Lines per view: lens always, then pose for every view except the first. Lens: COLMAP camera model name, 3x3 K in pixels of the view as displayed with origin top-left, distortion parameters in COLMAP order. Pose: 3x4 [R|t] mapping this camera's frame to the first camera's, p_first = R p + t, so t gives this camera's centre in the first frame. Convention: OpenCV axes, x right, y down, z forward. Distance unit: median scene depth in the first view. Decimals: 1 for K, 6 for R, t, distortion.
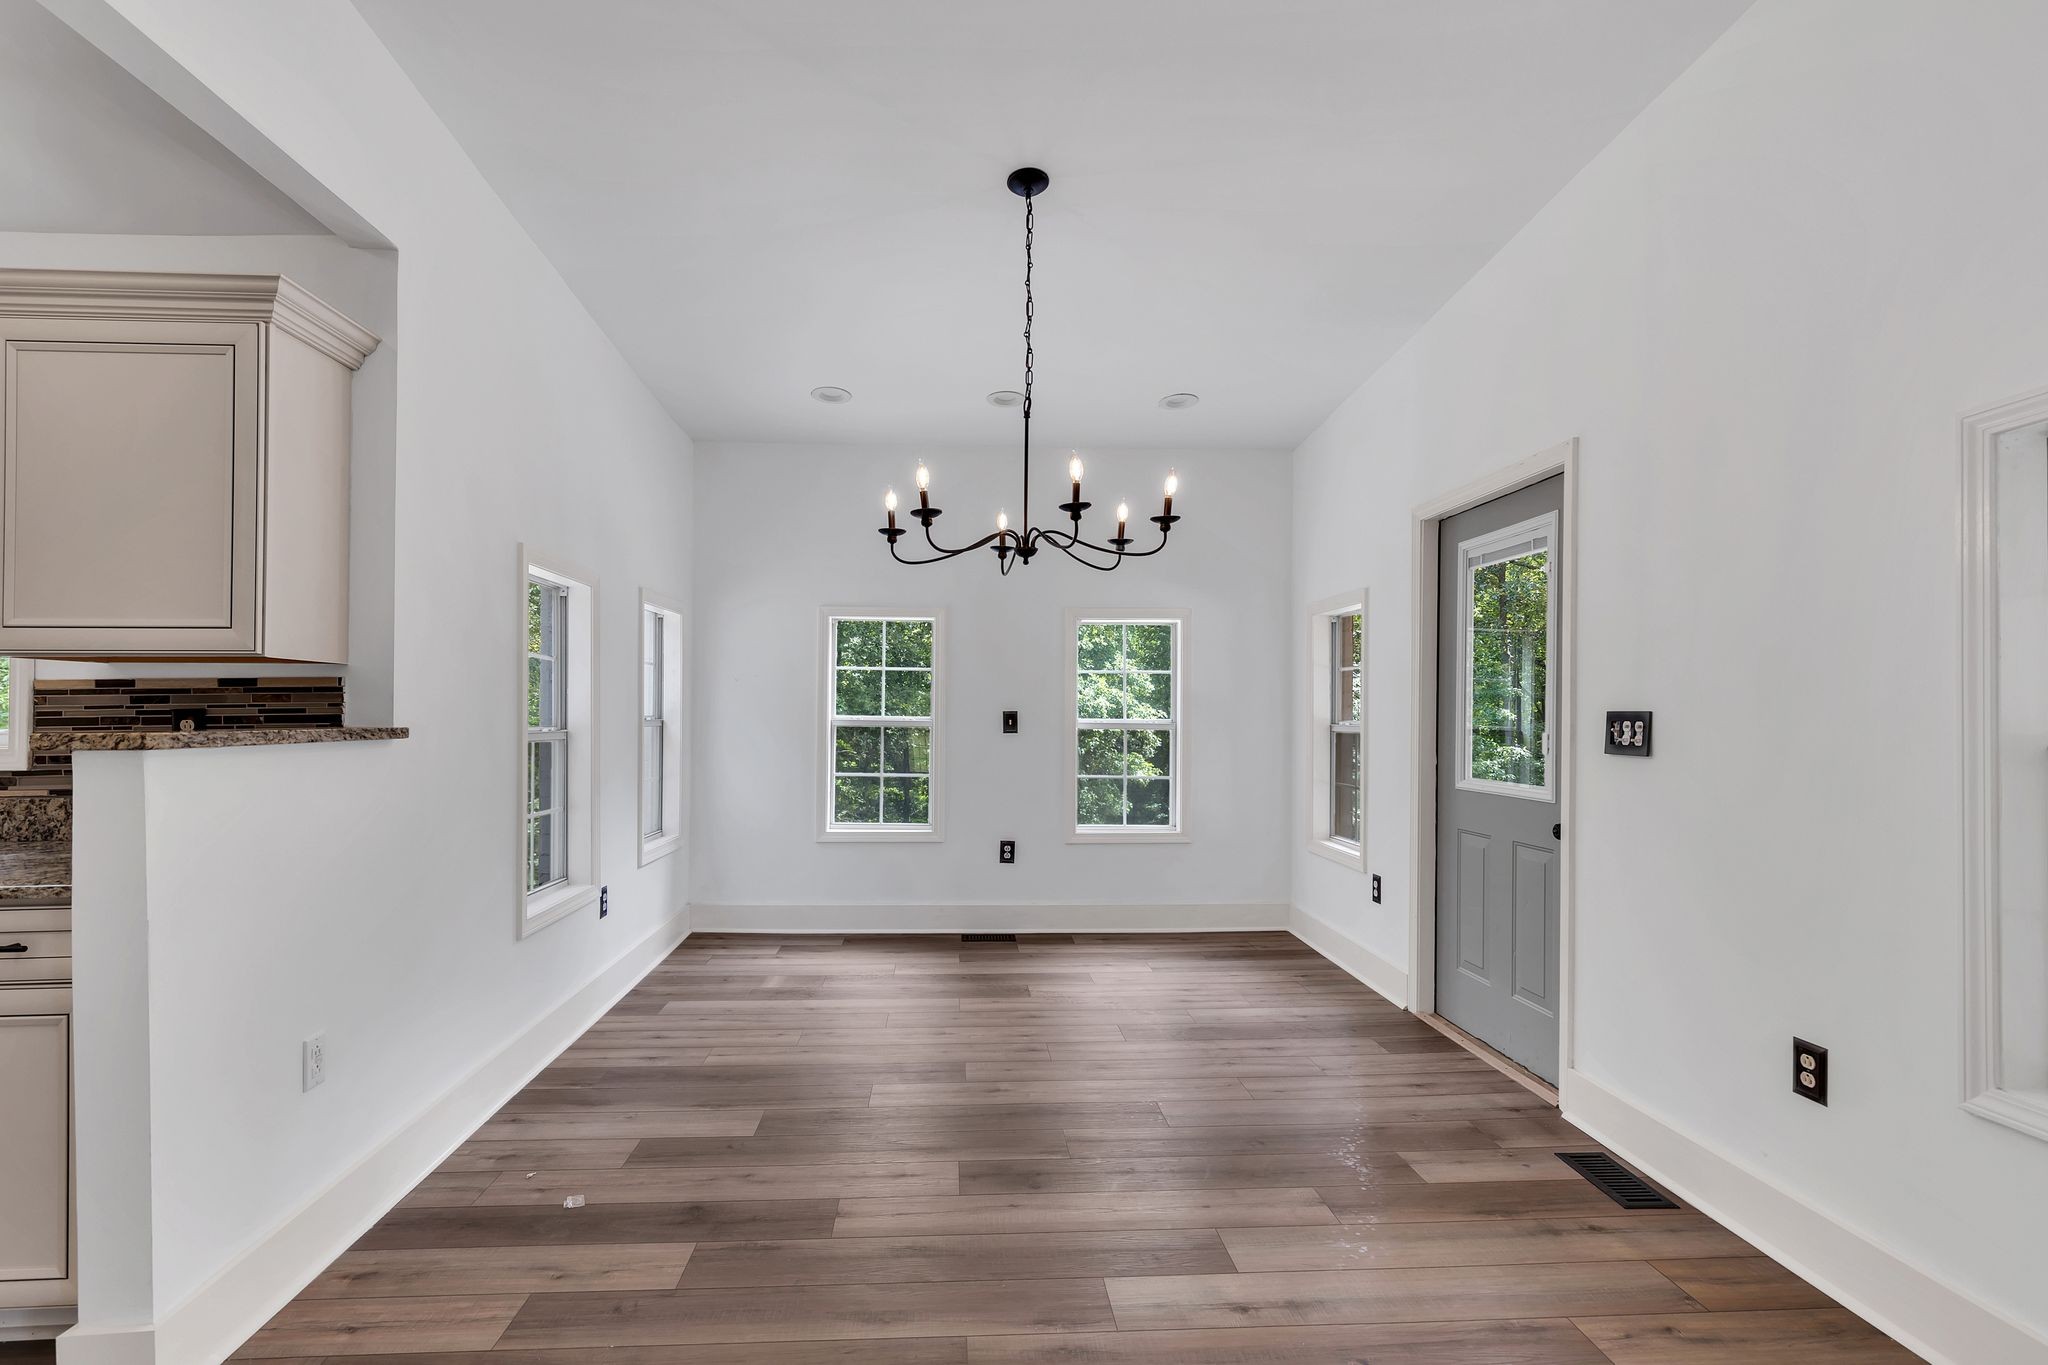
lens RADIAL K [[958.9, 0, 1021.1], [0, 958.9, 702.7], [0, 0, 1]] dist [0.008782, -0.000078]
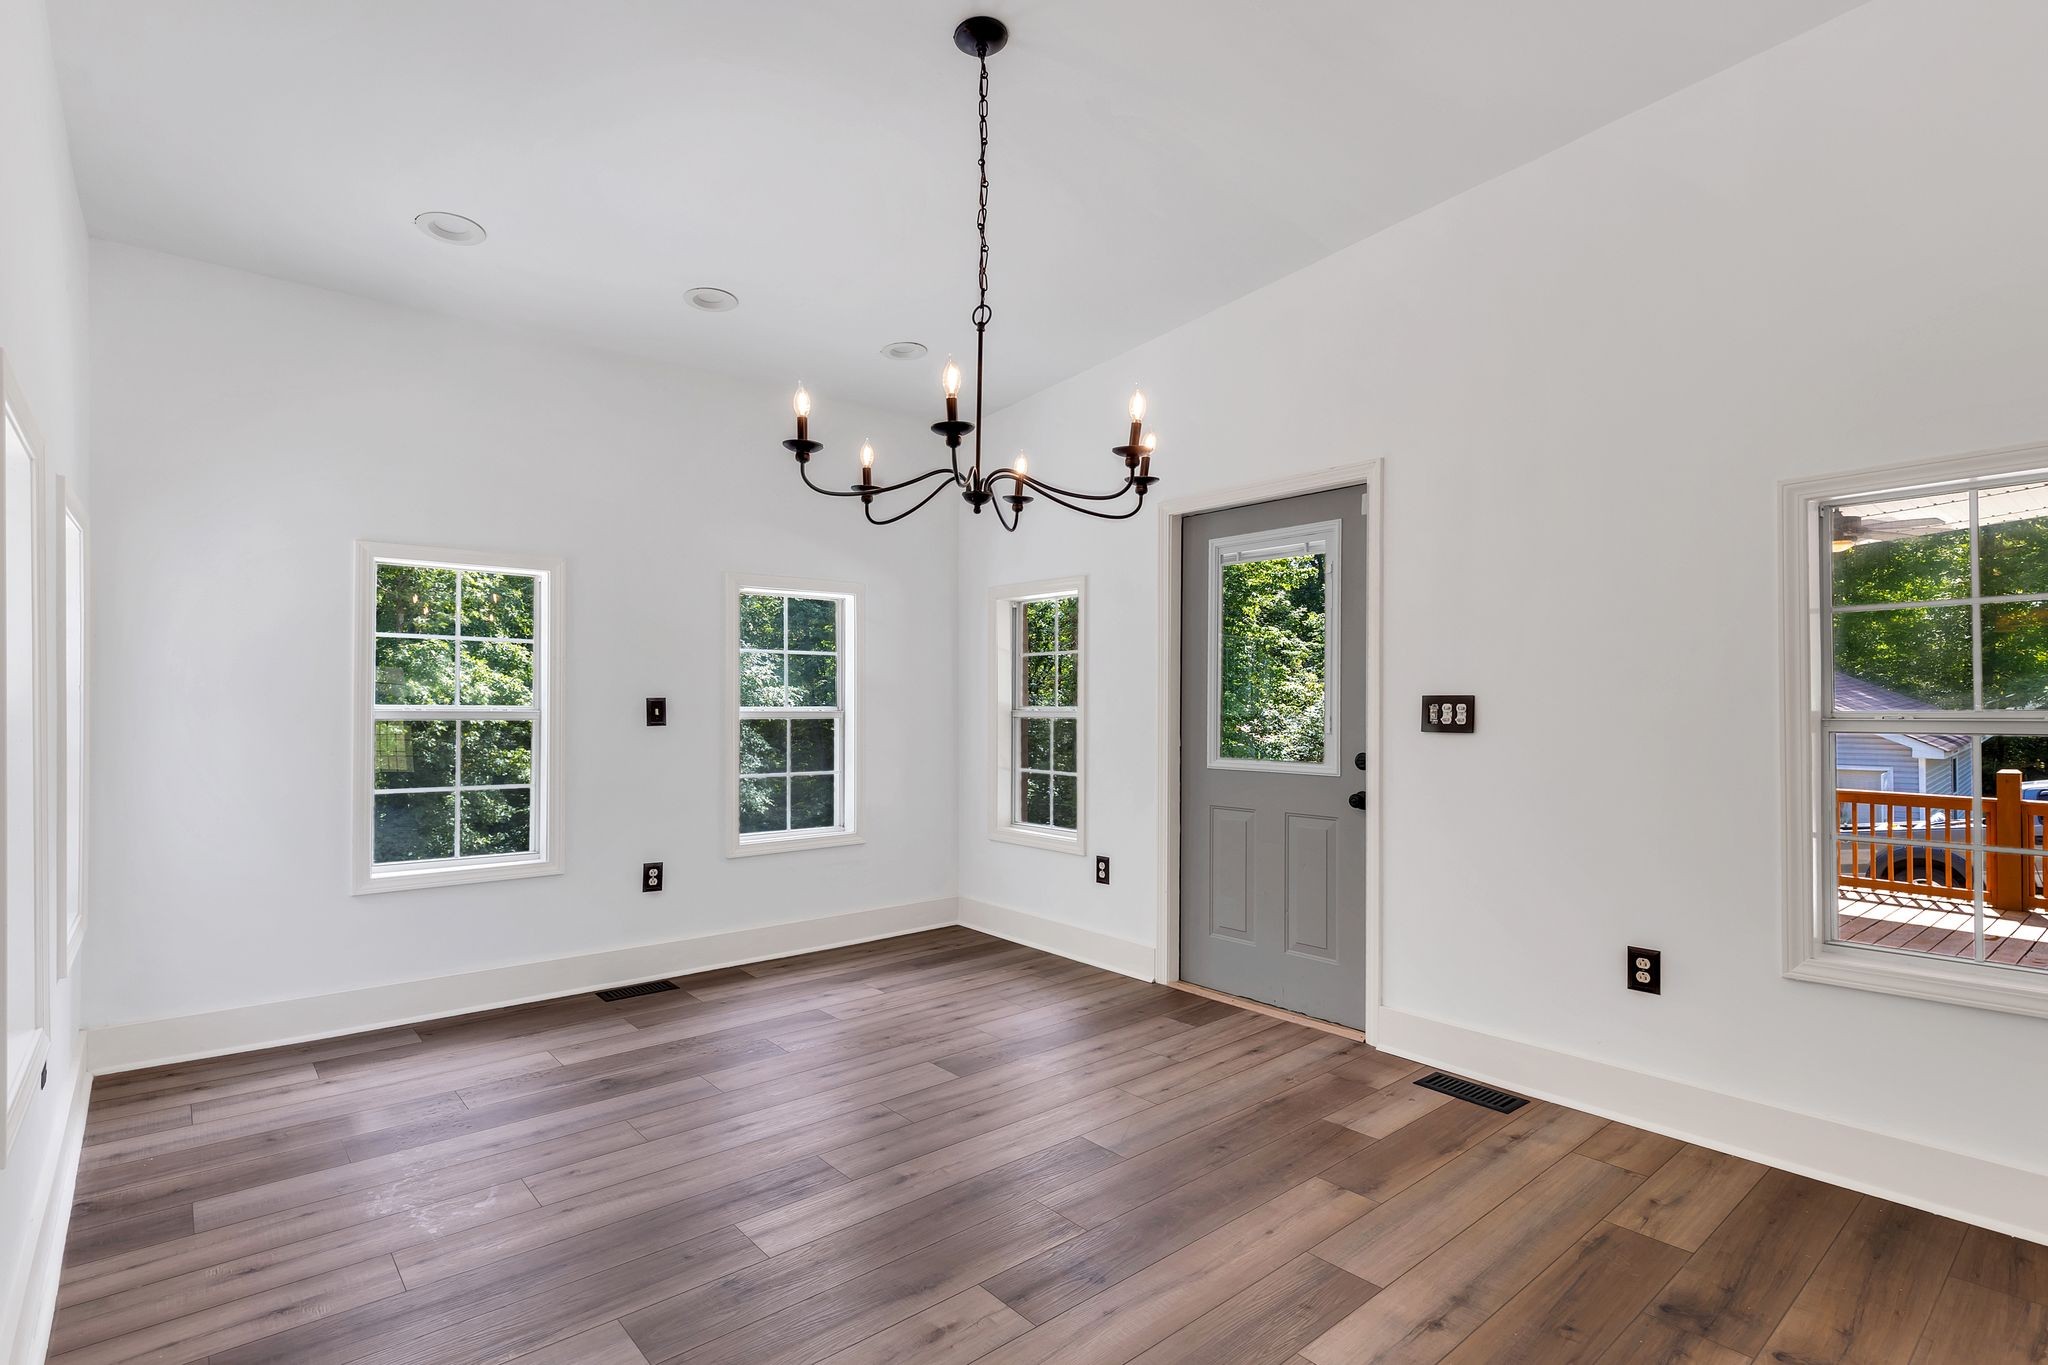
lens RADIAL K [[965.2, 0, 1021.2], [0, 965.2, 696.5], [0, 0, 1]] dist [0.010477, -0.000398]
pose [[0.793871, -0.000949, 0.608086, -0.450981], [-0.002428, 0.999986, 0.004731, 0.005454], [-0.608082, -0.005232, 0.793857, 0.329517]]
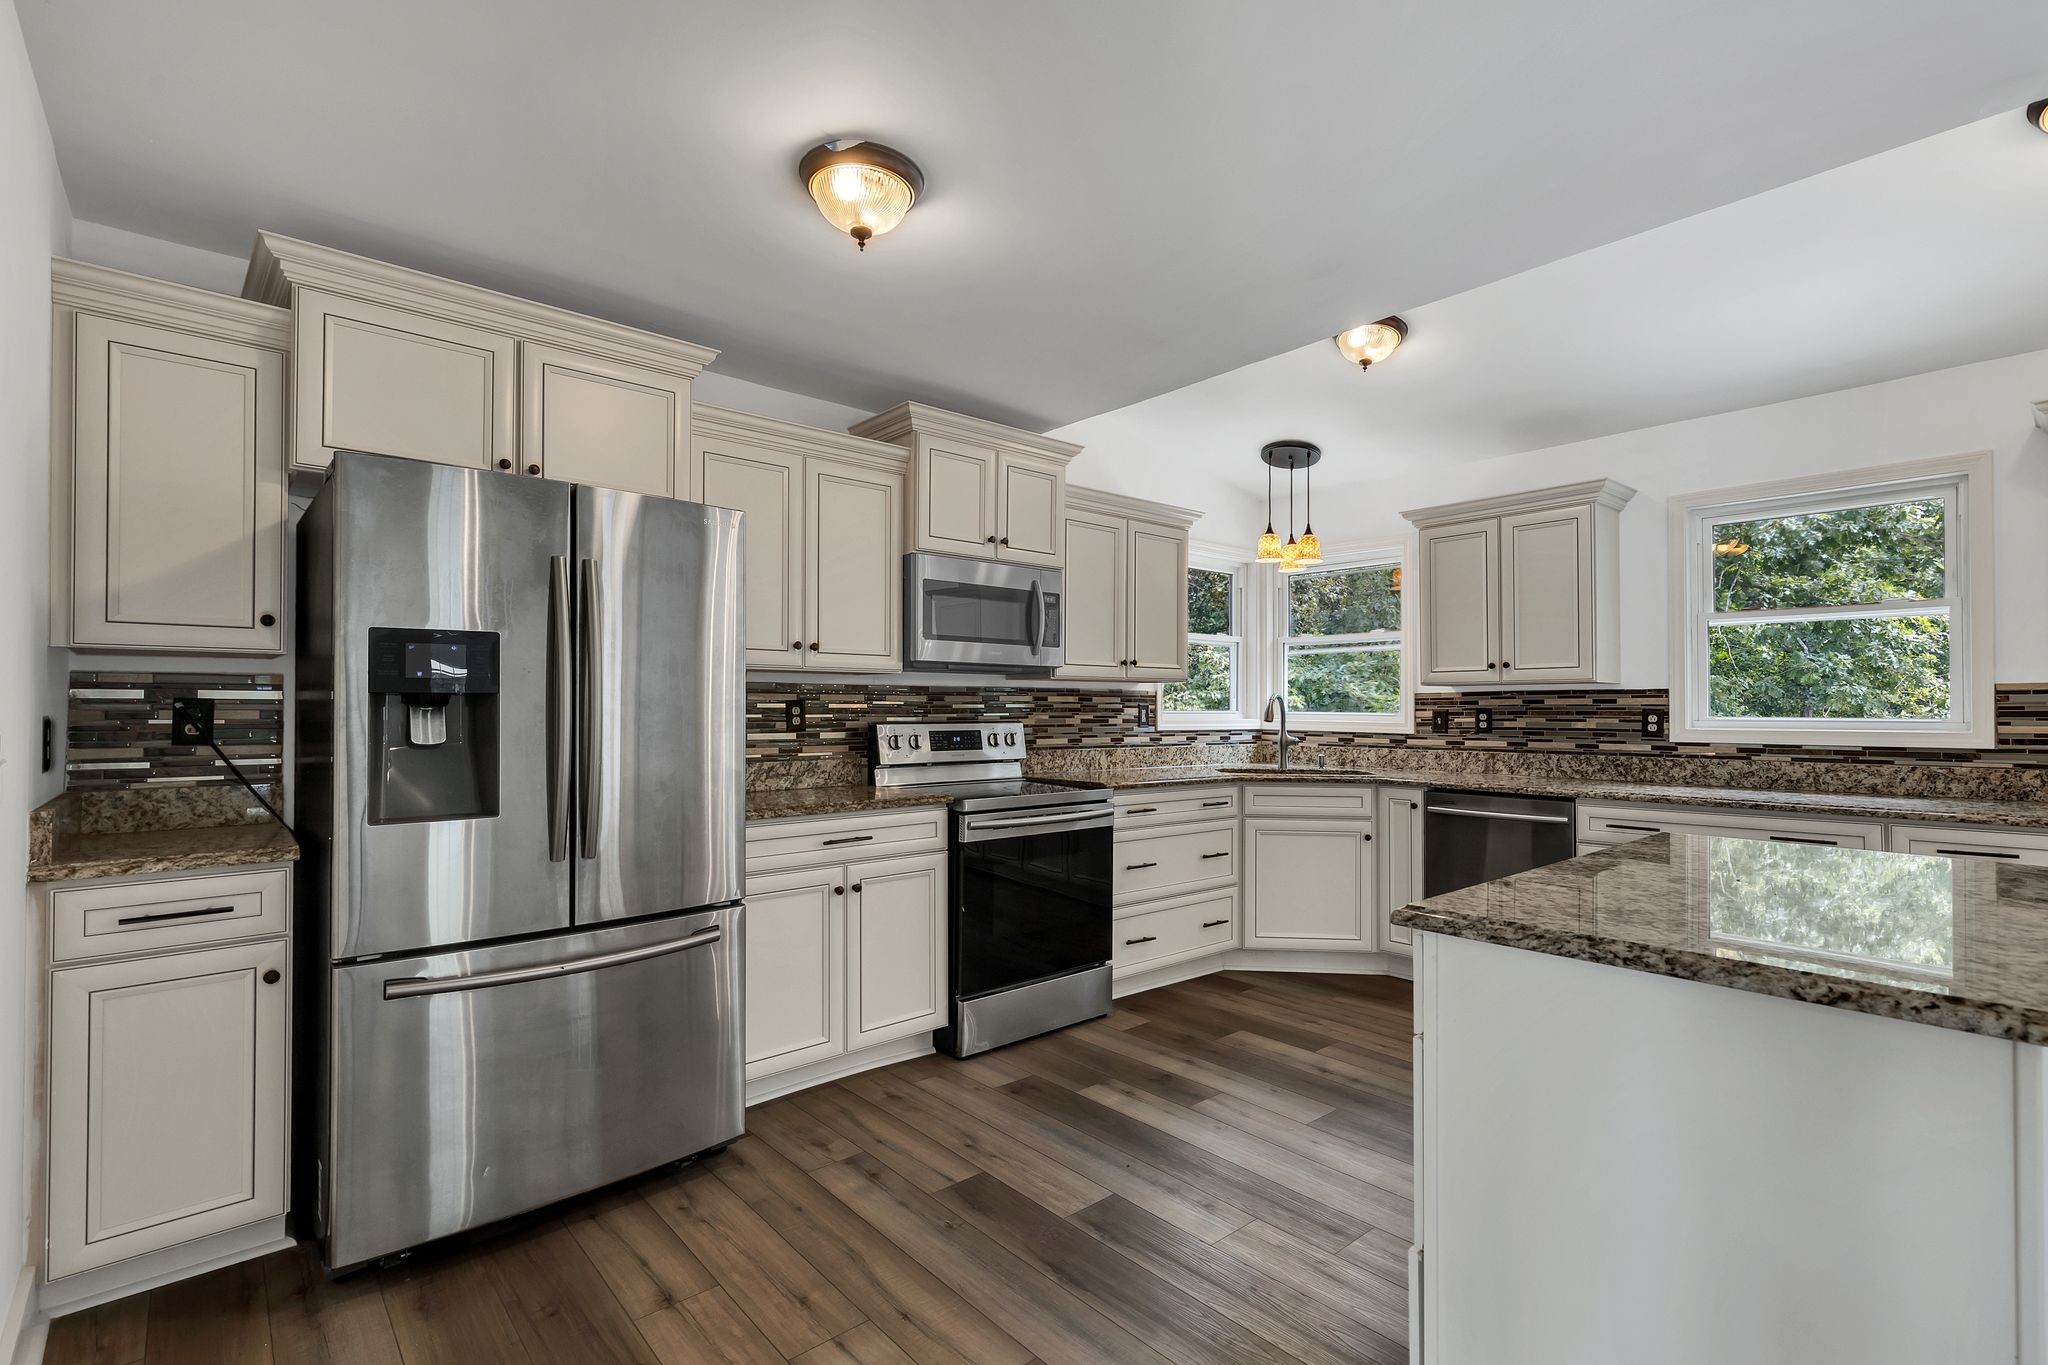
lens RADIAL K [[951.9, 0, 1031.7], [0, 951.9, 695.2], [0, 0, 1]] dist [0.009879, -0.000059]
pose [[0.602975, -0.008518, -0.797715, -0.640447], [0.008672, 0.999954, -0.004122, -0.010614], [0.797713, -0.004432, 0.603021, -0.776010]]
